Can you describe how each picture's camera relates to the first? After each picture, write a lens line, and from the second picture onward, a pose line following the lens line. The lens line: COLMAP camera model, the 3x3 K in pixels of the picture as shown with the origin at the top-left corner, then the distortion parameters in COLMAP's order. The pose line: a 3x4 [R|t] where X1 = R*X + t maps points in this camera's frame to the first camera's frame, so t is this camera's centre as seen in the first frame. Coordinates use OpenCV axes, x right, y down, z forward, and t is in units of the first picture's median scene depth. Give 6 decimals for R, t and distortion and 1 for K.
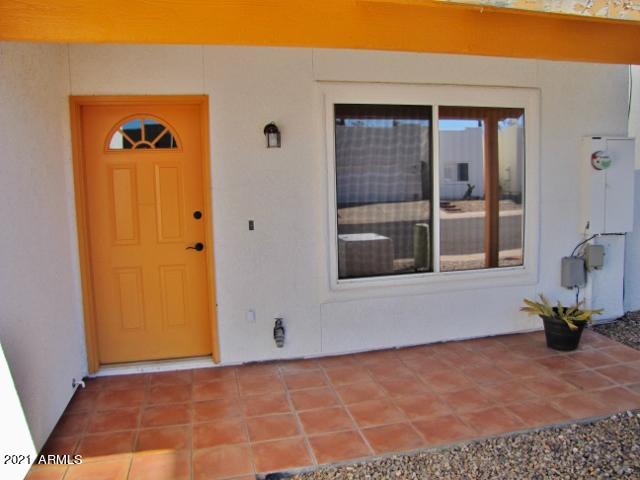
lens RADIAL K [[530.6, 0, 320.0], [0, 530.6, 240.0], [0, 0, 1]] dist [-0.140500, 0.002114]
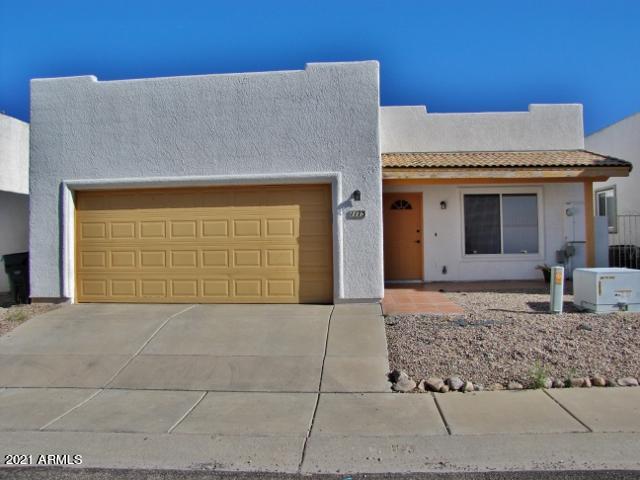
lens RADIAL K [[530.6, 0, 320.0], [0, 530.6, 240.0], [0, 0, 1]] dist [-0.140500, 0.002114]
pose [[0.960305, 0.010362, -0.278761, 0.073630], [-0.038751, 0.994576, -0.096526, 0.315540], [0.276248, 0.103497, 0.955497, -2.032706]]
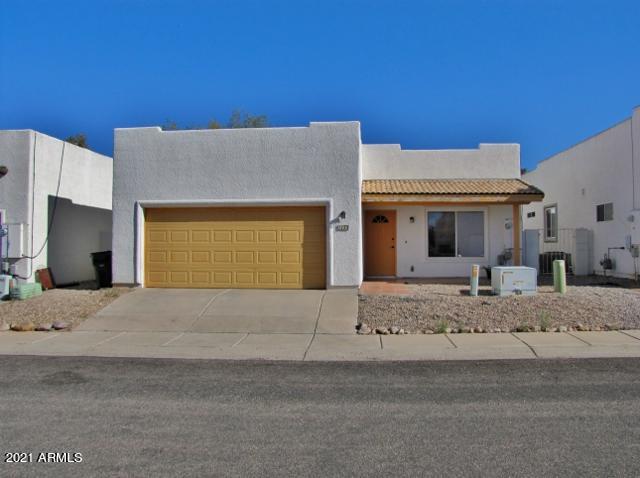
lens RADIAL K [[530.6, 0, 320.0], [0, 530.6, 239.0], [0, 0, 1]] dist [-0.140500, 0.002114]
pose [[0.958804, 0.018935, -0.283436, 0.373387], [-0.051393, 0.992873, -0.107523, 0.407745], [0.279380, 0.117660, 0.952944, -2.956633]]
